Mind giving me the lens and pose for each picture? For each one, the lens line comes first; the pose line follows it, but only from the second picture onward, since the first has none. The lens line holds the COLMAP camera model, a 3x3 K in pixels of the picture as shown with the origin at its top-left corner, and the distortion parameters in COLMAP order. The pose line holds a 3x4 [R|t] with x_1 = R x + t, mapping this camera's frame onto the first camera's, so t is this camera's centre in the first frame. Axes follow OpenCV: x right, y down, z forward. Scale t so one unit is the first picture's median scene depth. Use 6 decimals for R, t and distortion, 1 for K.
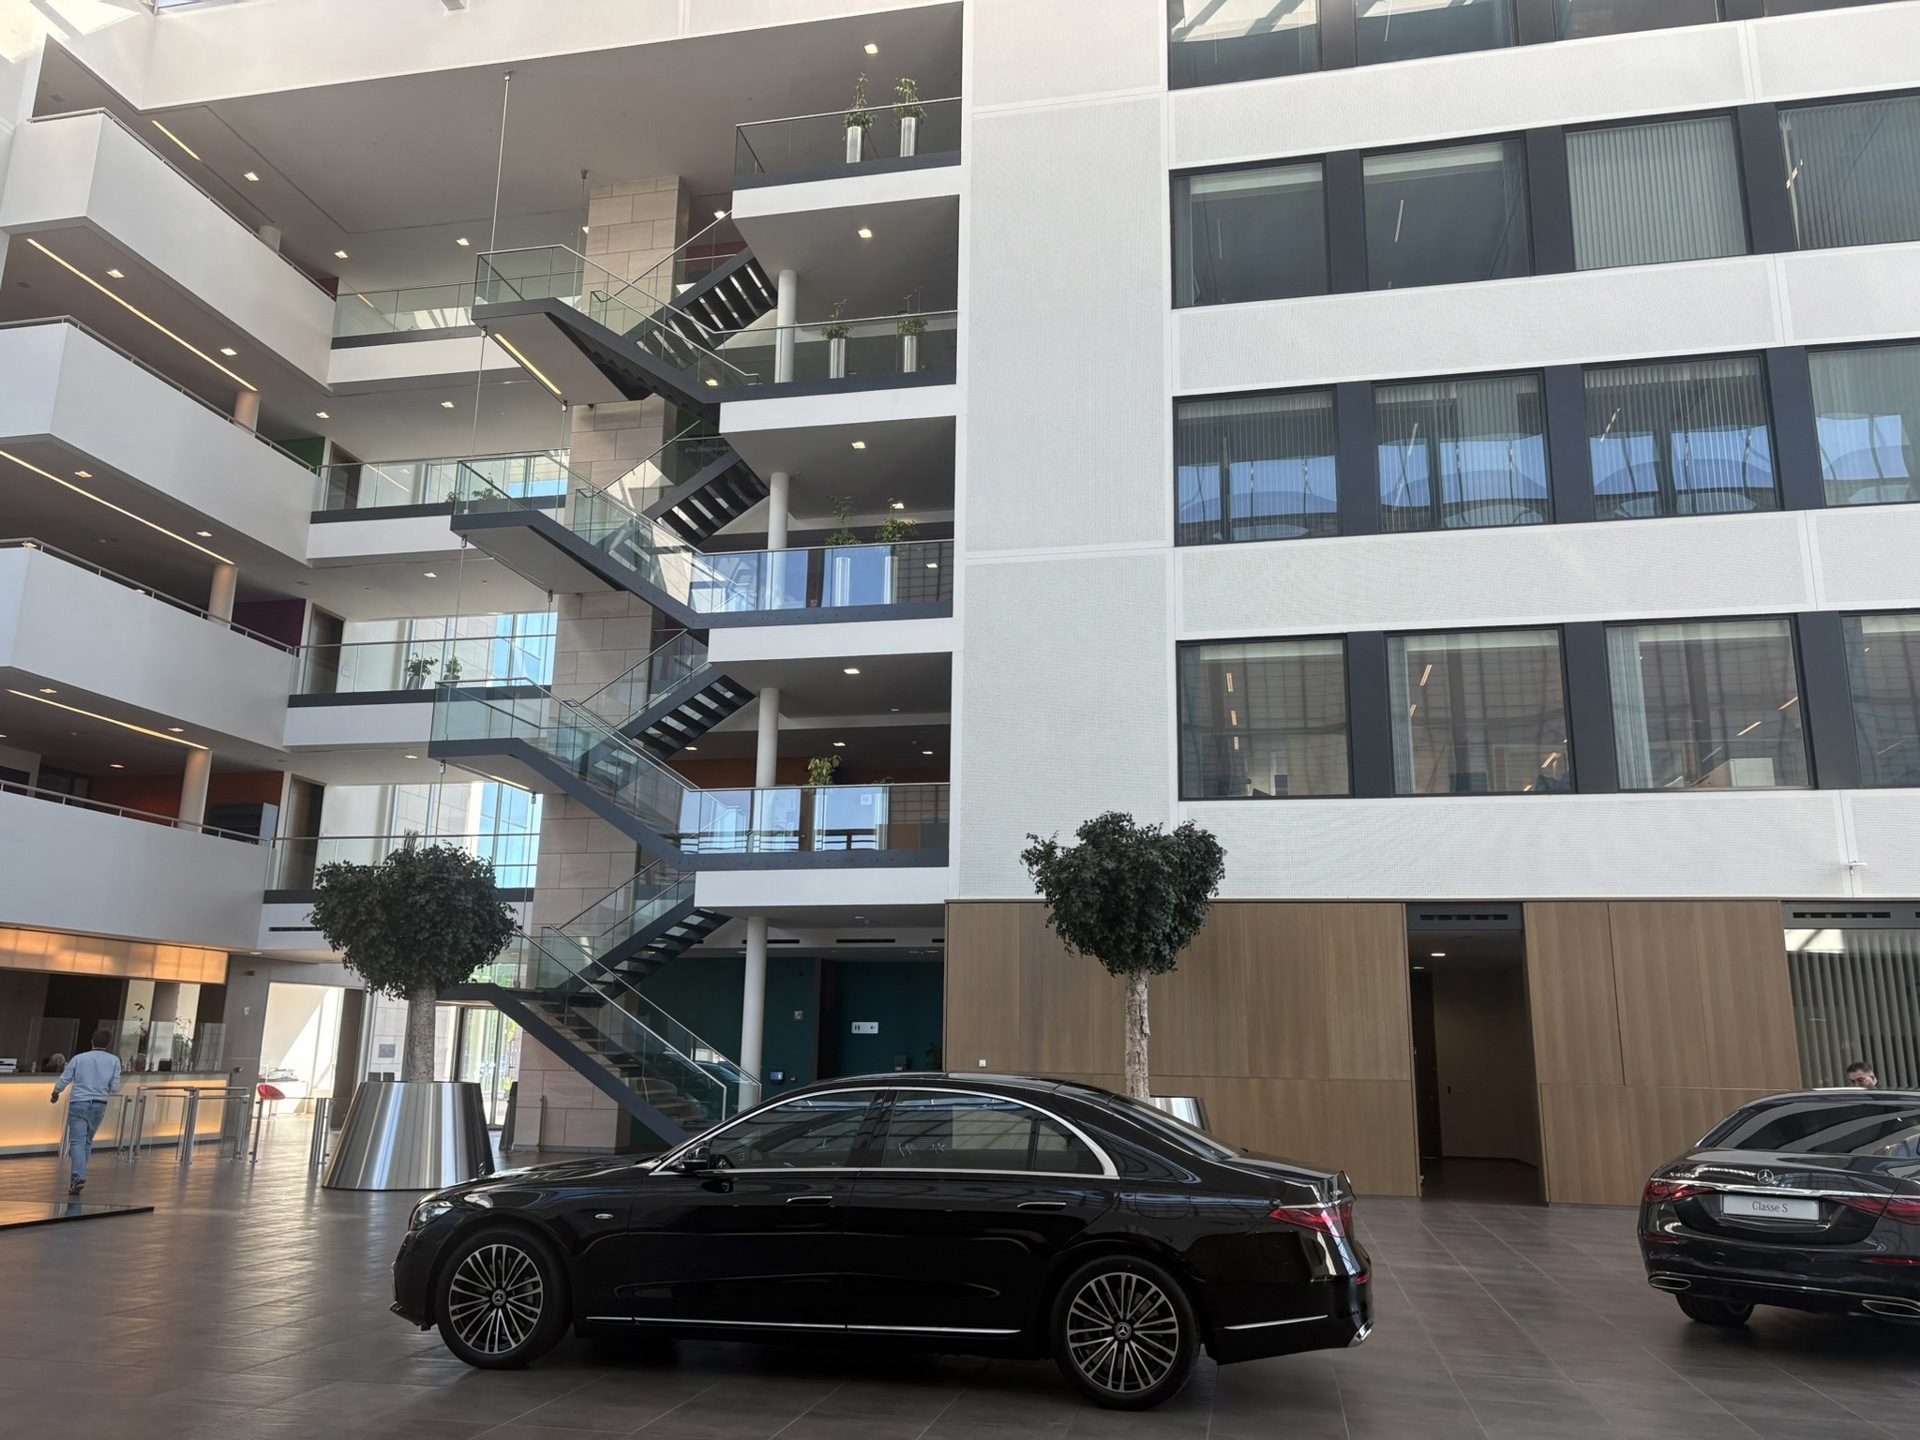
lens RADIAL K [[1455.1, 0, 959.5], [0, 1455.1, 716.5], [0, 0, 1]] dist [-0.001829, 0.000763]
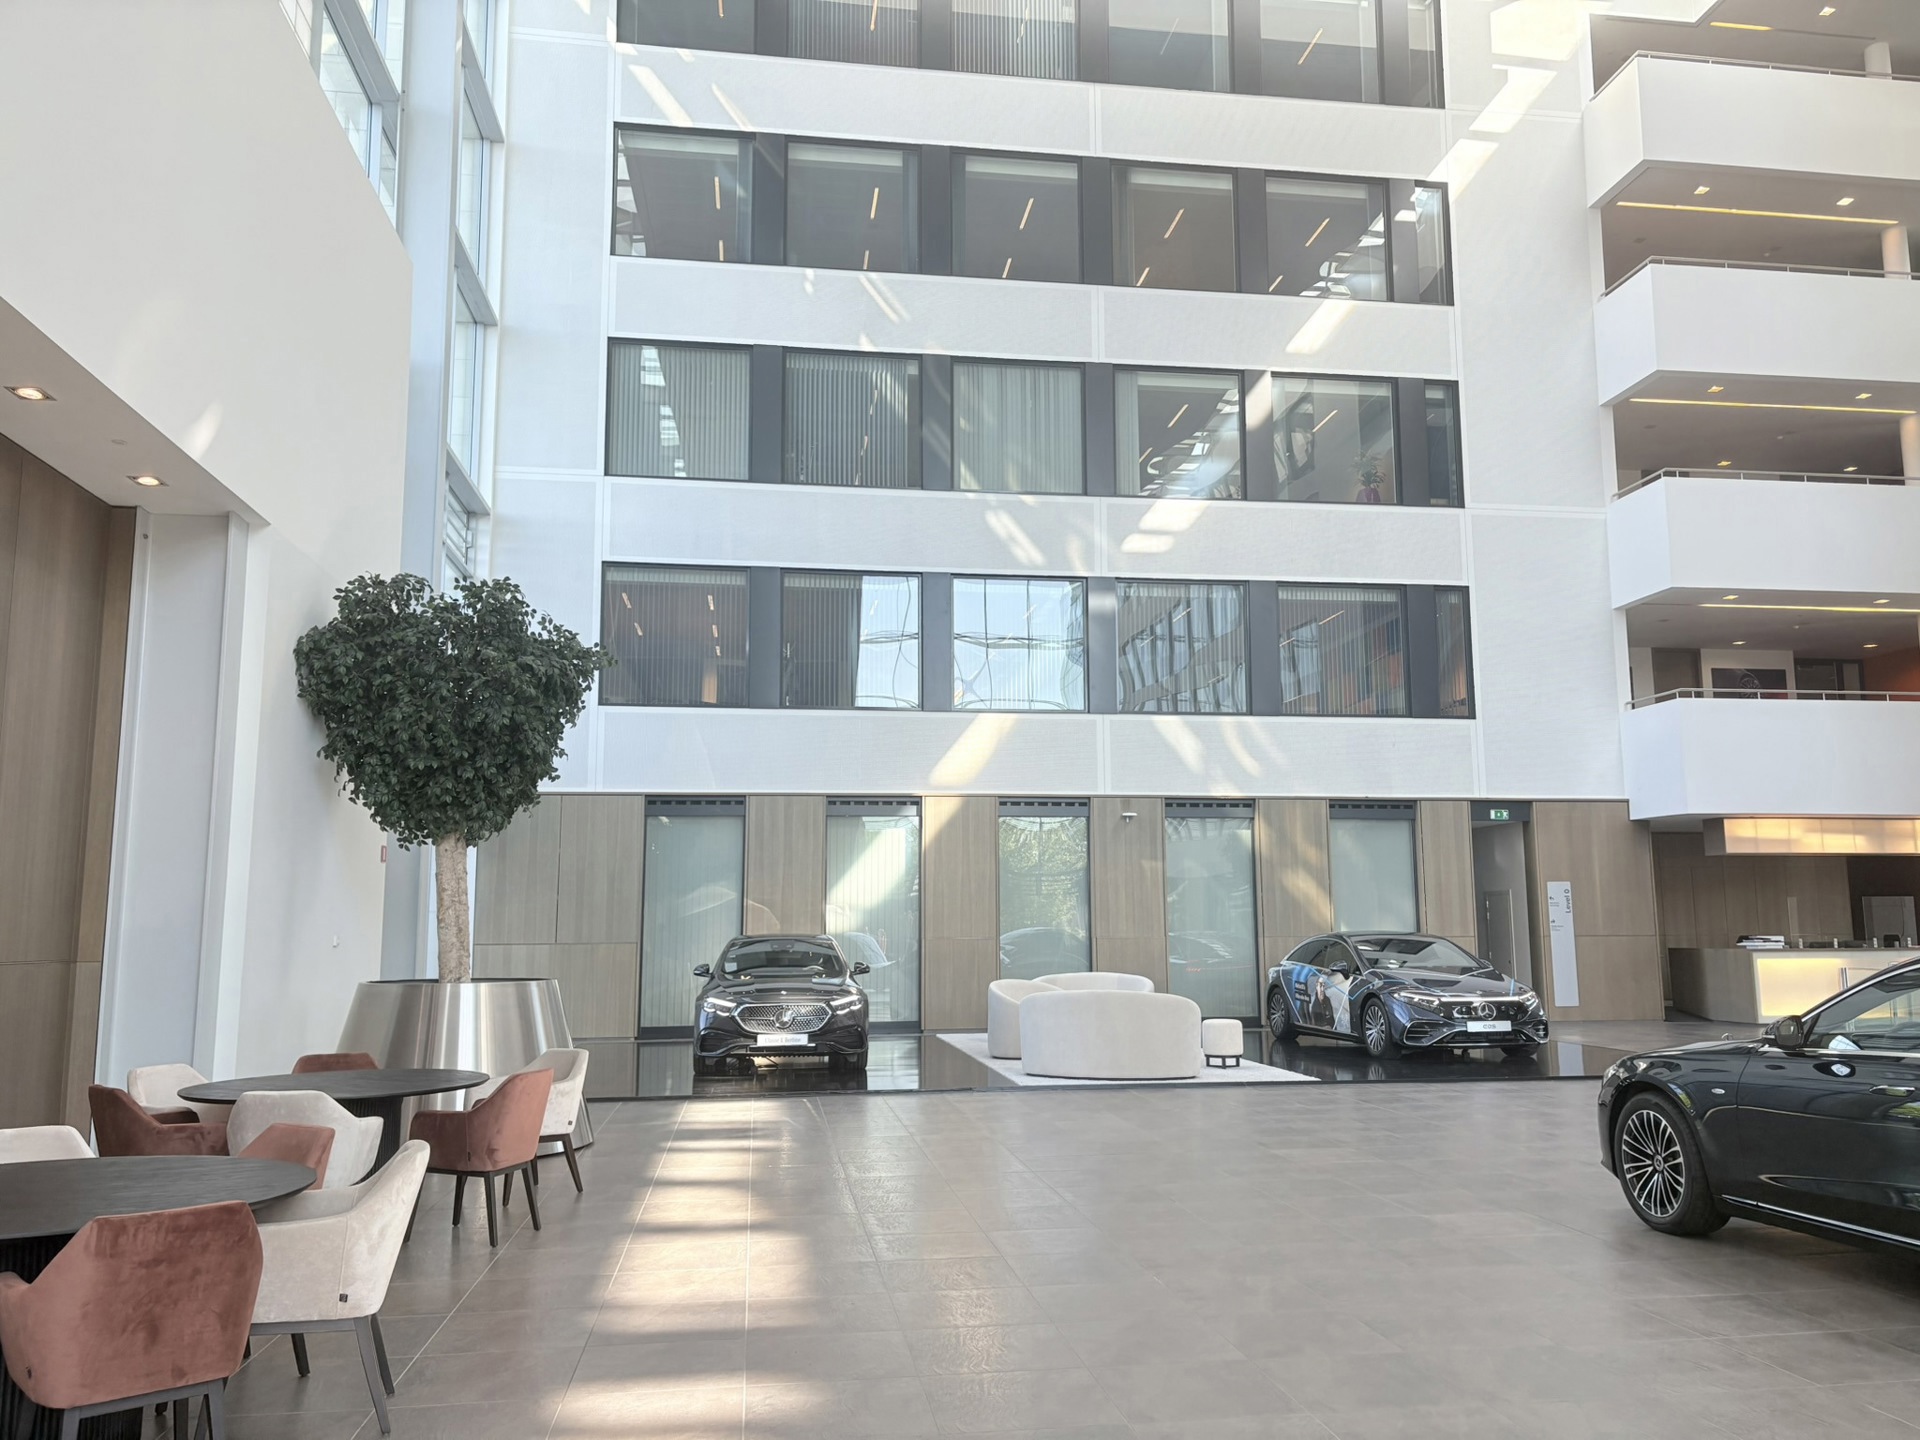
lens RADIAL K [[1455.1, 0, 959.5], [0, 1455.1, 727.0], [0, 0, 1]] dist [-0.001829, 0.000763]
pose [[0.327365, -0.141695, -0.934213, 0.180748], [0.222440, 0.972463, -0.069550, 0.024362], [0.918342, -0.185038, 0.349869, 0.092020]]
